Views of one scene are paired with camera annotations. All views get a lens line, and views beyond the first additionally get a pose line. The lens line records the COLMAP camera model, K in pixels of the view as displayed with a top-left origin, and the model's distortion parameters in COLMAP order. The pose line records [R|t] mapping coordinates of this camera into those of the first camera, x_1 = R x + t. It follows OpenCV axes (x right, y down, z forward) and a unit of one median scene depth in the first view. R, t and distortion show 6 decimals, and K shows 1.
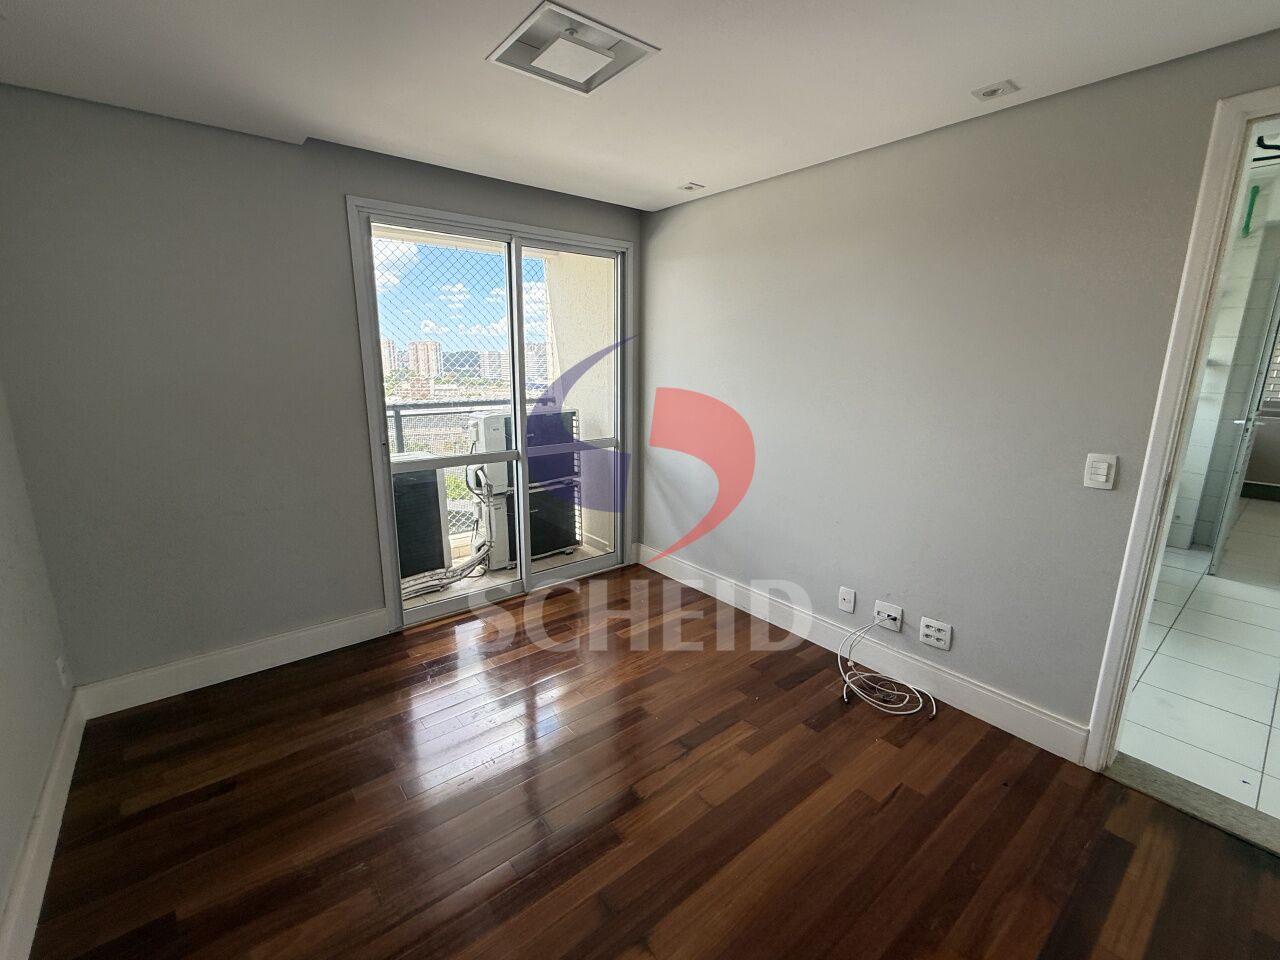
lens RADIAL K [[552.8, 0, 641.2], [0, 552.8, 475.8], [0, 0, 1]] dist [0.001017, -0.001101]
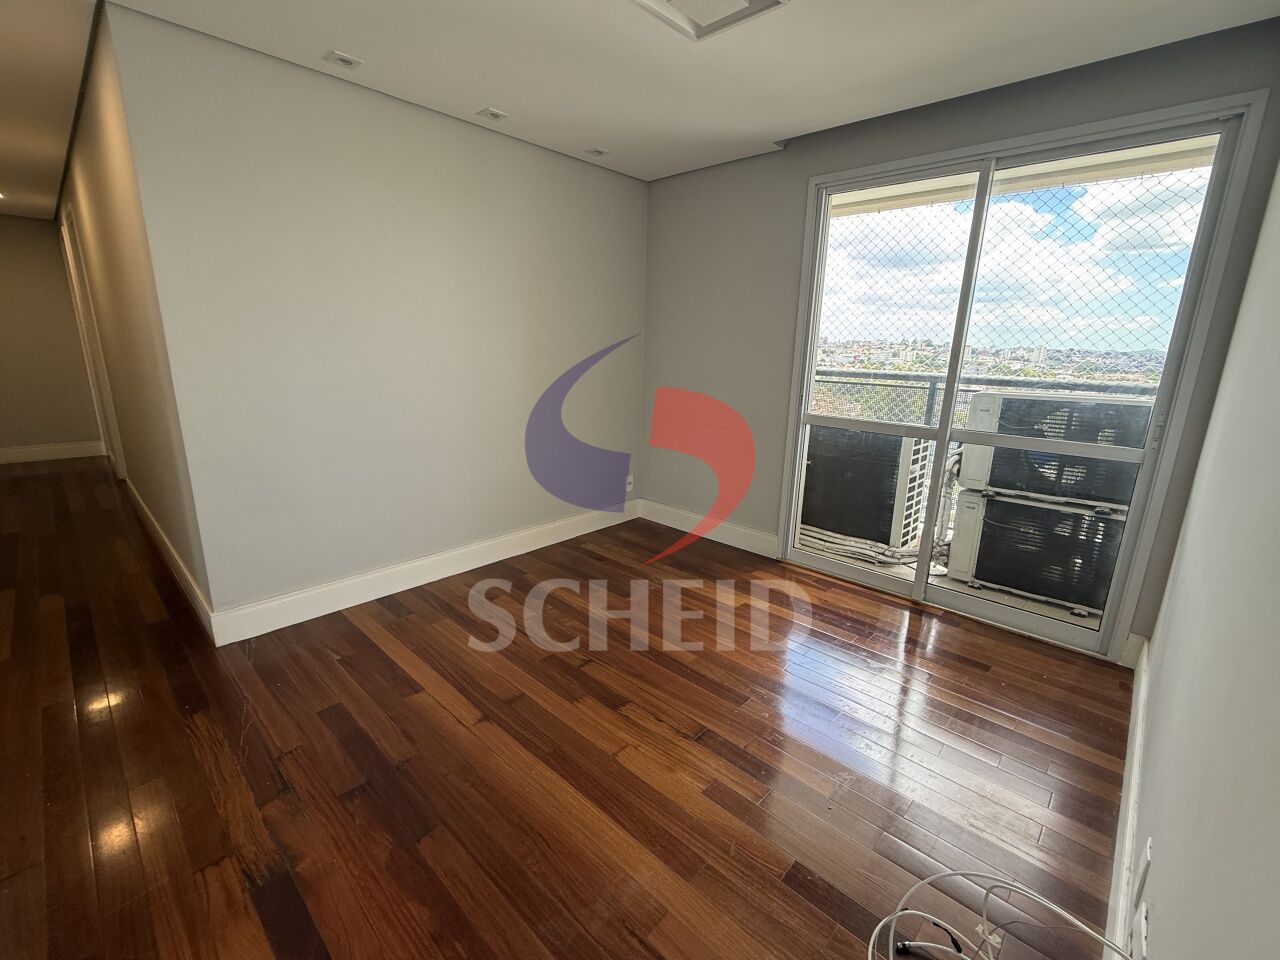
lens RADIAL K [[552.8, 0, 644.6], [0, 552.8, 481.0], [0, 0, 1]] dist [0.001017, -0.001101]
pose [[0.141872, 0.235222, -0.961532, 0.572220], [-0.229758, 0.952655, 0.199150, -0.039837], [0.962852, 0.192665, 0.189199, 0.464446]]
